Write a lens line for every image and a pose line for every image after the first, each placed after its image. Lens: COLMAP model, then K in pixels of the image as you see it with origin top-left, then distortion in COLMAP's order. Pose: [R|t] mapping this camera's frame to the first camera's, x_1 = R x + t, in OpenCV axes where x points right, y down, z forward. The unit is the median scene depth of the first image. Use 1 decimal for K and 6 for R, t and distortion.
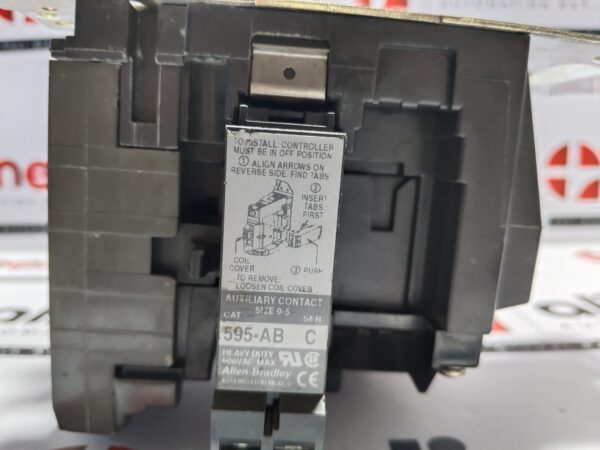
lens RADIAL K [[465.2, 0, 300.0], [0, 465.2, 225.0], [0, 0, 1]] dist [-0.042751, -0.011230]
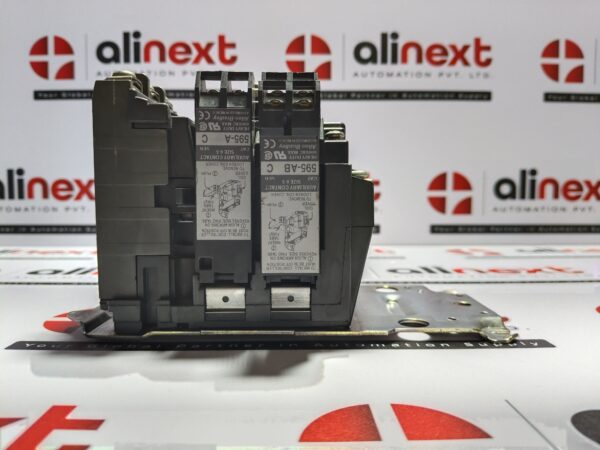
lens RADIAL K [[465.2, 0, 300.0], [0, 465.2, 225.0], [0, 0, 1]] dist [-0.042751, -0.011230]
pose [[-0.992882, 0.077260, -0.090645, 0.091850], [-0.055935, -0.974384, -0.217822, 0.425013], [-0.105152, -0.211201, 0.971770, -0.895204]]
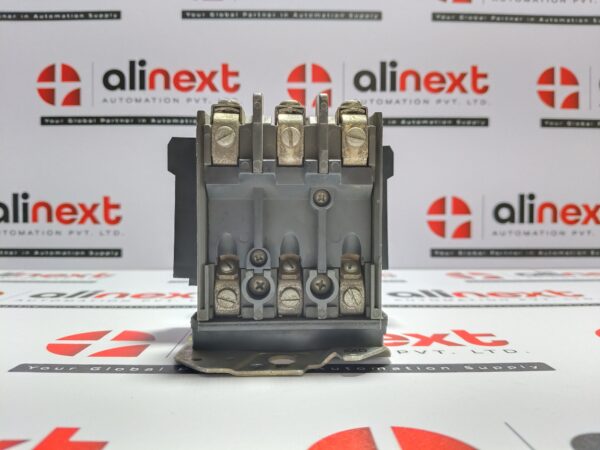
lens RADIAL K [[461.9, 0, 300.0], [0, 461.9, 225.0], [0, 0, 1]] dist [-0.015222, -0.048811]
pose [[-0.993138, 0.072056, -0.092108, 0.098872], [-0.055830, -0.984210, -0.167971, 0.444729], [-0.102757, -0.161676, 0.981479, -0.959249]]
